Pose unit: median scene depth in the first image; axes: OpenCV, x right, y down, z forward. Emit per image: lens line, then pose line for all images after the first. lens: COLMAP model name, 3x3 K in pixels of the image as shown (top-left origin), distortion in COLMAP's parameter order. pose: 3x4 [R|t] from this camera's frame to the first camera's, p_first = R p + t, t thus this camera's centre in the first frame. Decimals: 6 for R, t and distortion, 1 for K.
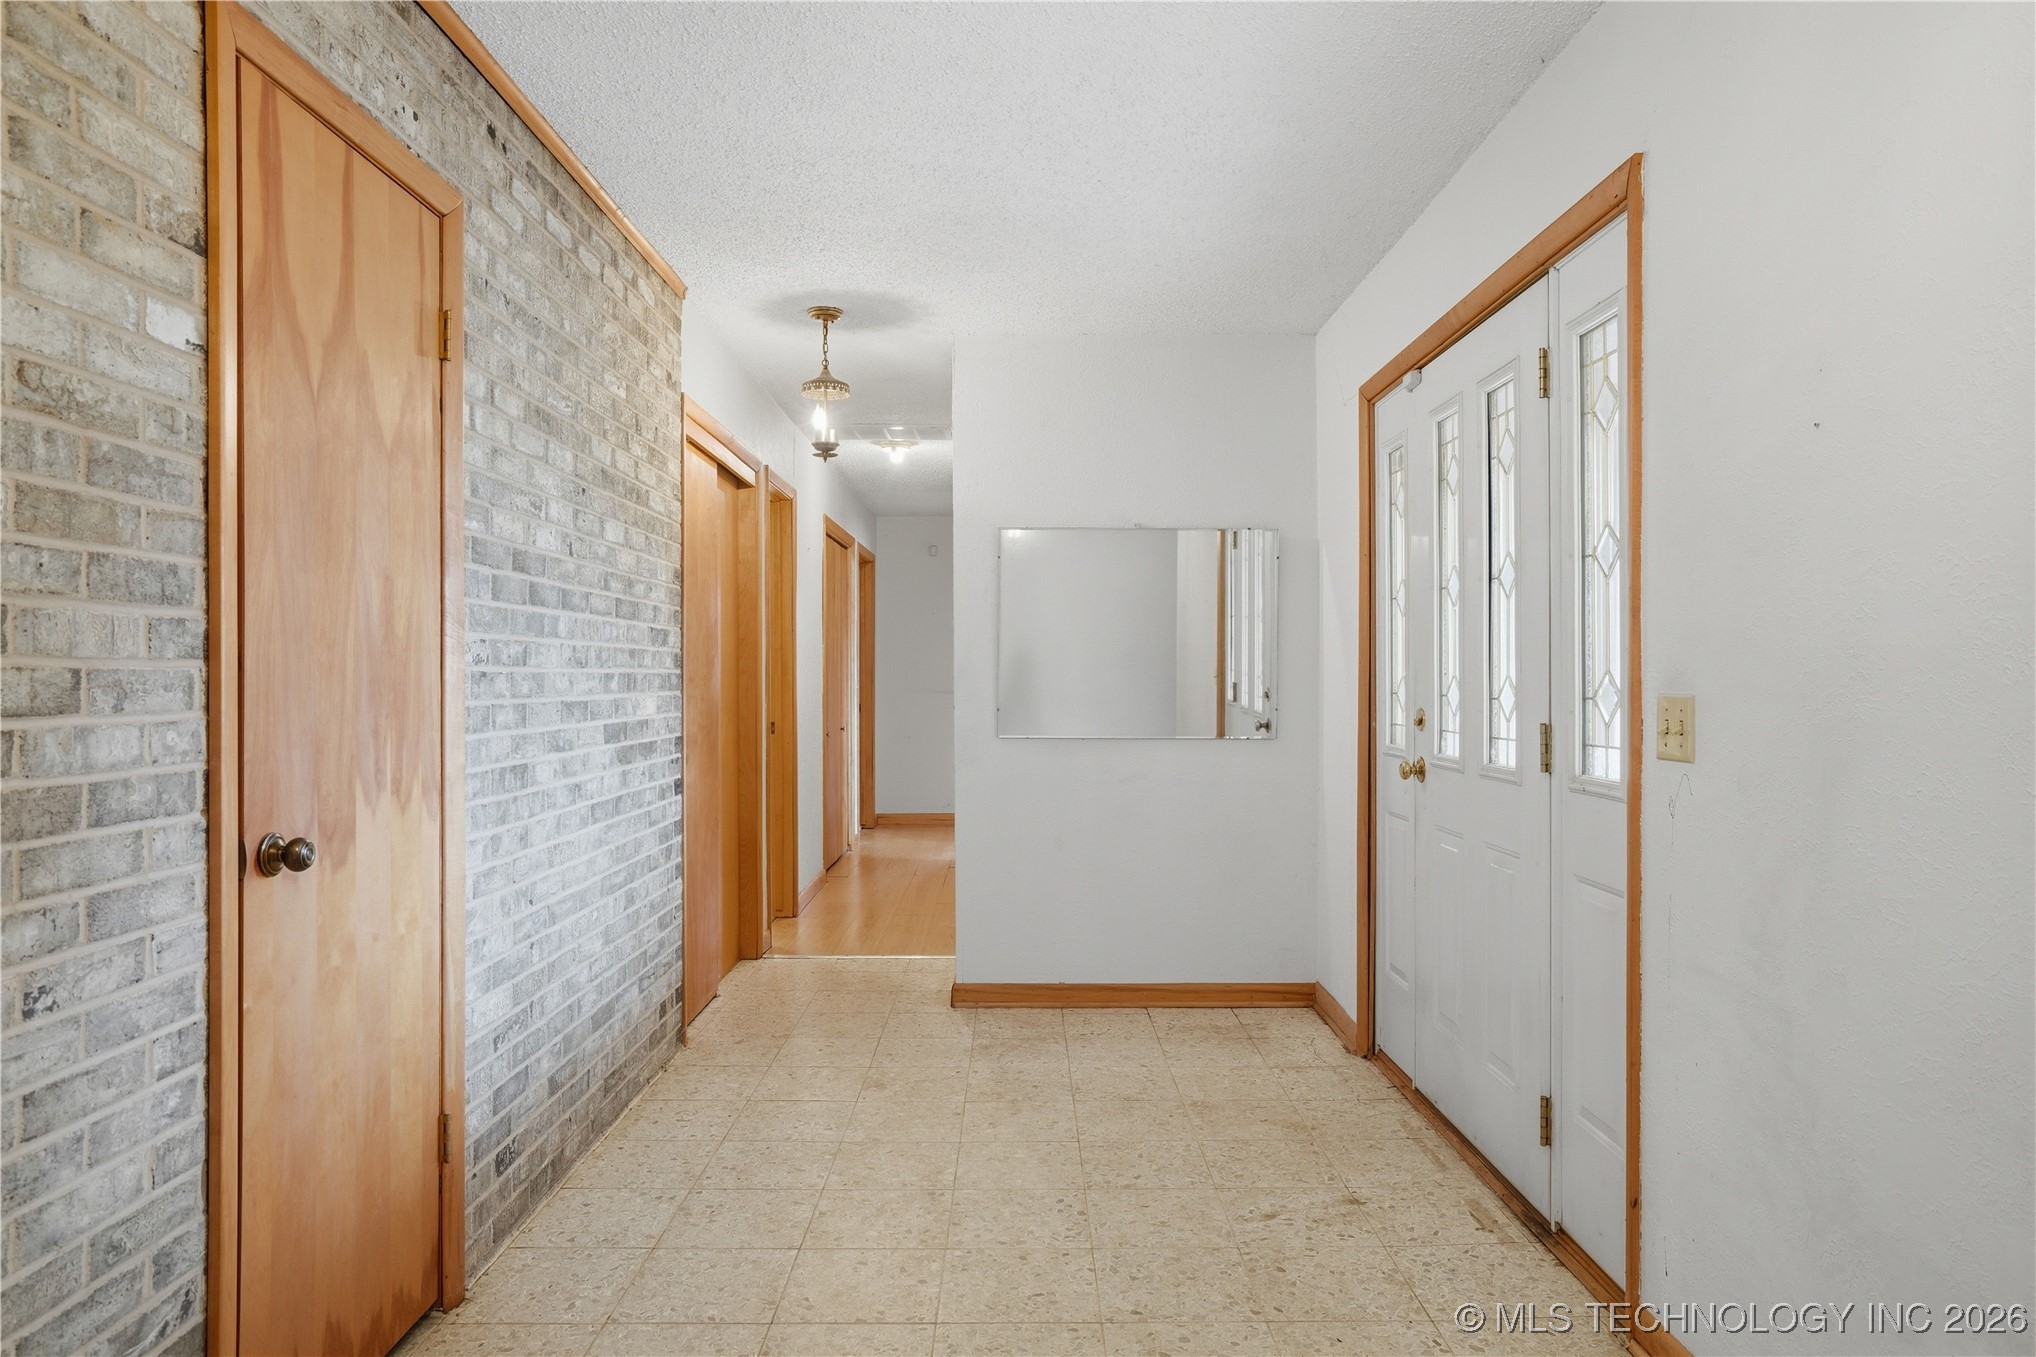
lens RADIAL K [[1276.9, 0, 1031.1], [0, 1276.9, 686.8], [0, 0, 1]] dist [-0.015050, 0.035763]
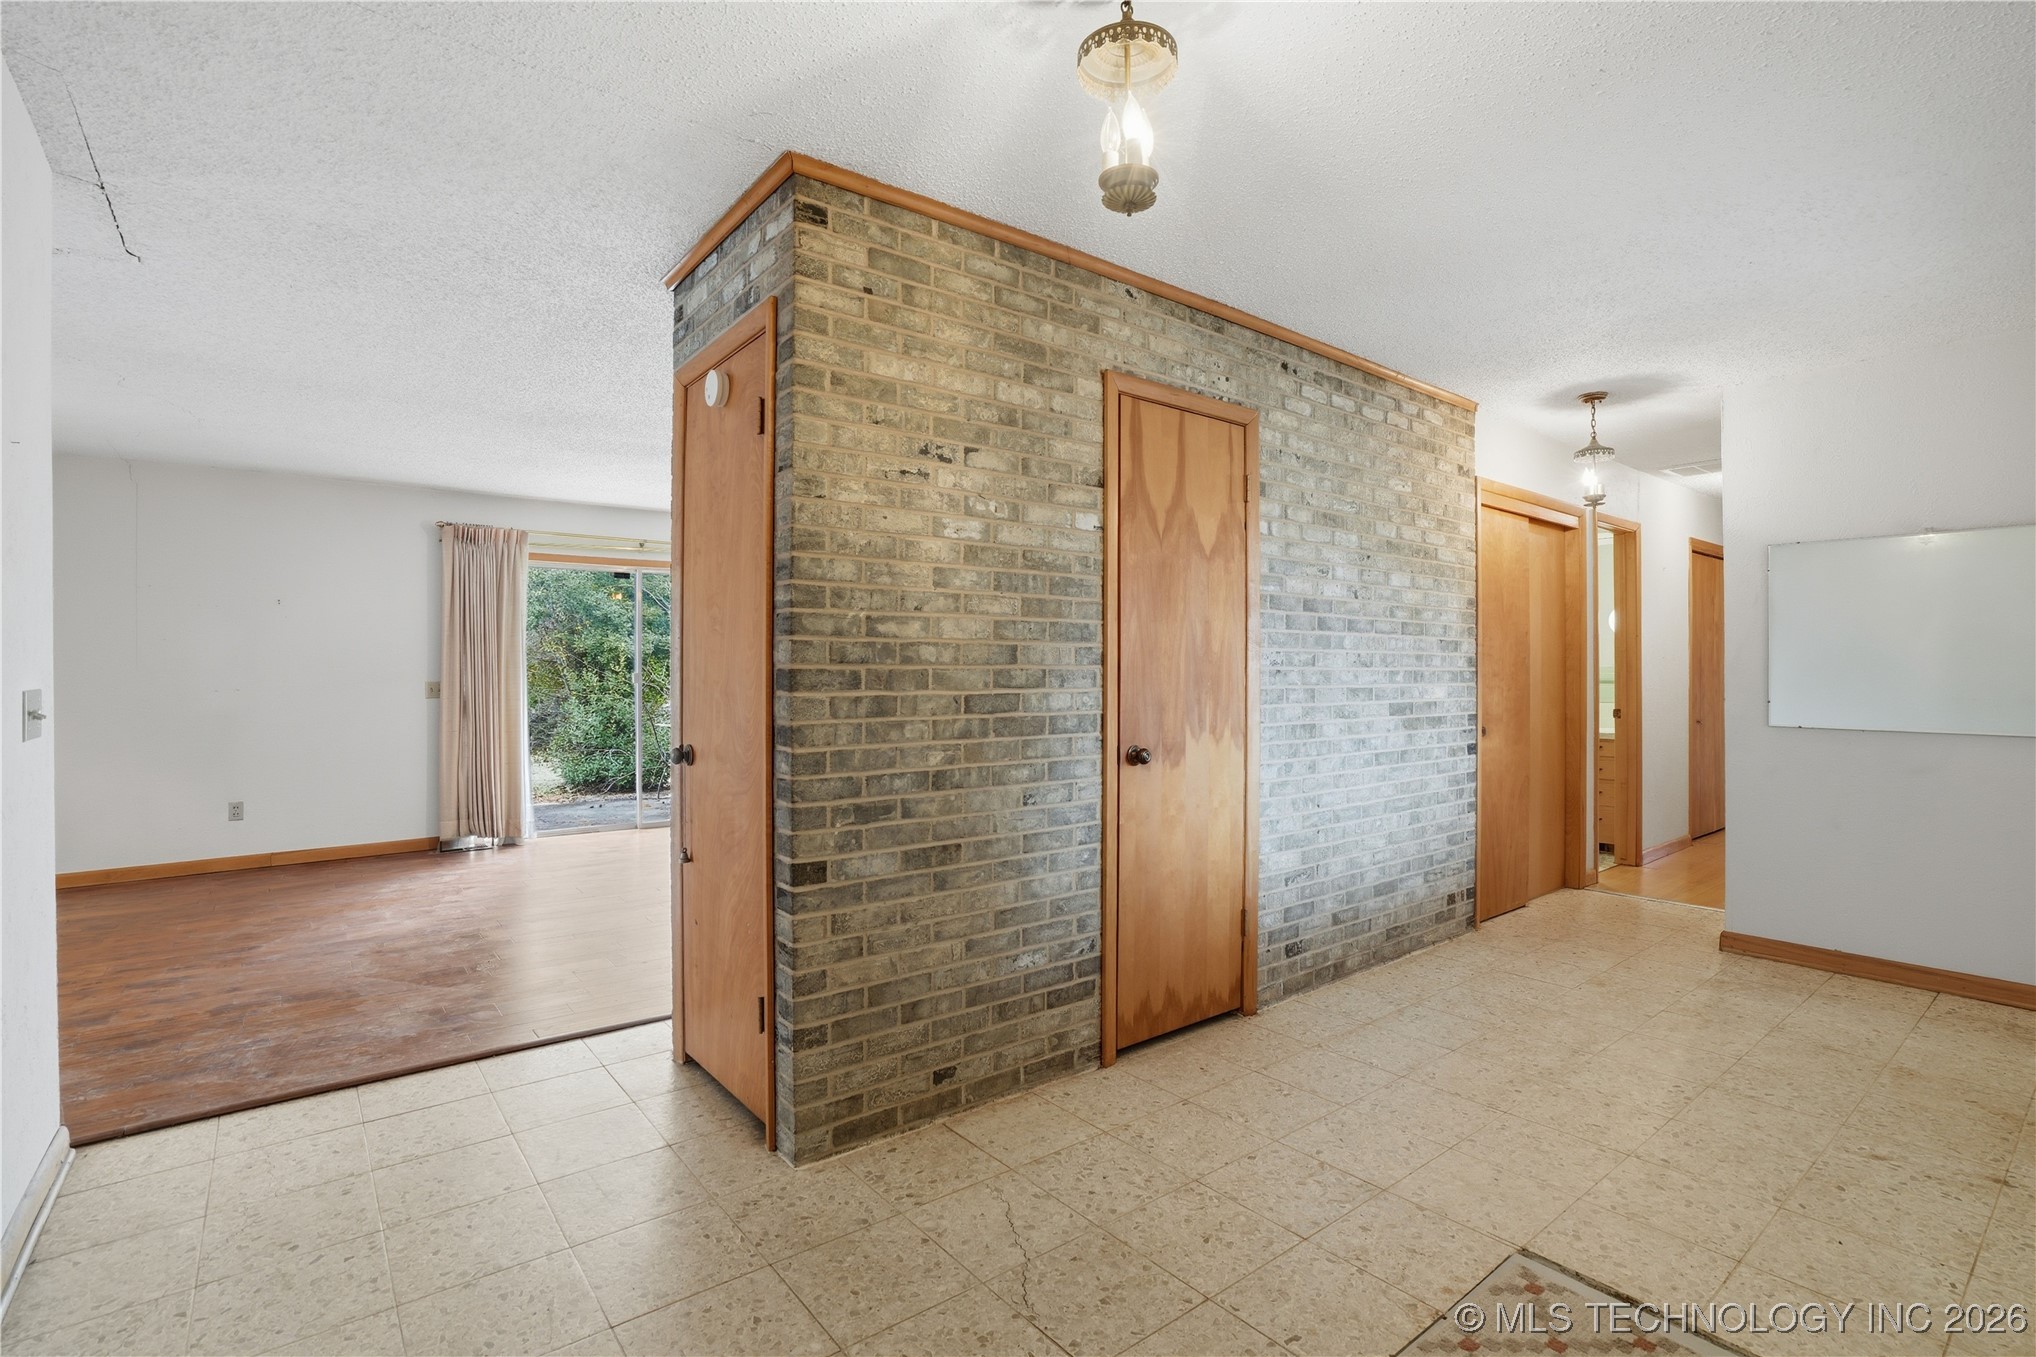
lens RADIAL K [[938.1, 0, 1017.0], [0, 938.1, 669.1], [0, 0, 1]] dist [-0.023623, 0.003456]
pose [[0.627162, 0.000471, -0.778889, 0.347509], [-0.008816, 0.999940, -0.006493, -0.001215], [0.778839, 0.010939, 0.627128, -0.099616]]
